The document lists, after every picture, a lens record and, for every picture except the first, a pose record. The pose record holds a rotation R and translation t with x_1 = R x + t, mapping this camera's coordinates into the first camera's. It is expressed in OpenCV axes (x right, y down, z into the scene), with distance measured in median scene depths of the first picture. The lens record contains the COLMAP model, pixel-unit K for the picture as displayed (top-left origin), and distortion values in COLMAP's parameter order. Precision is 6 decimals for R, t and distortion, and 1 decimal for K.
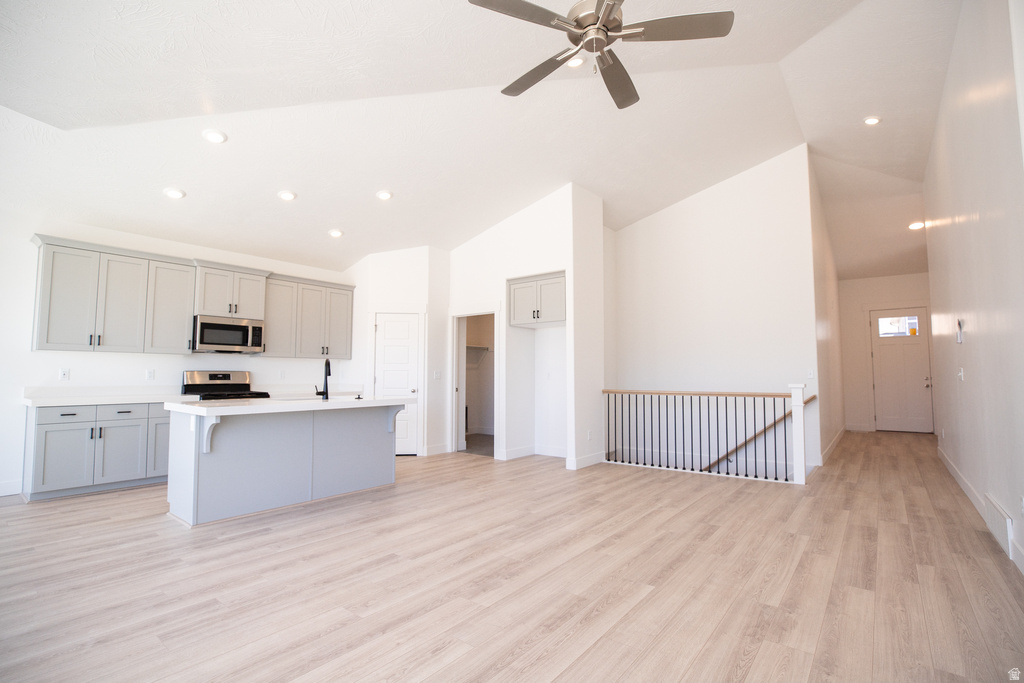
lens RADIAL K [[476.4, 0, 512.0], [0, 476.4, 341.5], [0, 0, 1]] dist [-0.030275, 0.000285]
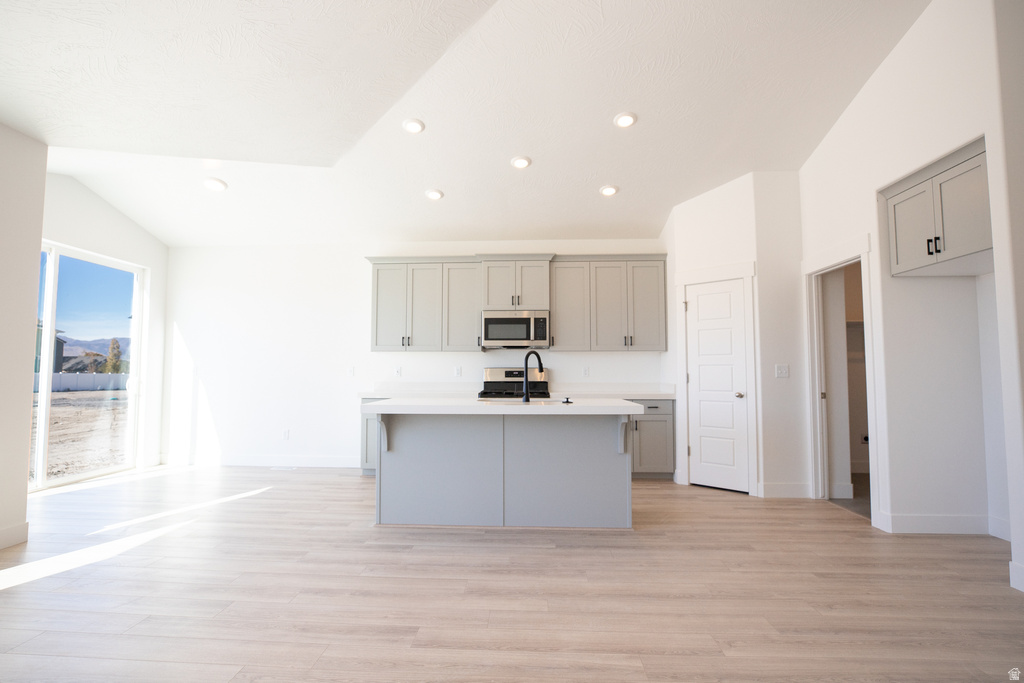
lens RADIAL K [[544.4, 0, 510.5], [0, 544.4, 335.2], [0, 0, 1]] dist [-0.026620, 0.001864]
pose [[0.571679, -0.055328, -0.818609, 0.281019], [0.057186, 0.997984, -0.027515, 0.027832], [0.818482, -0.031083, 0.573691, 0.375888]]
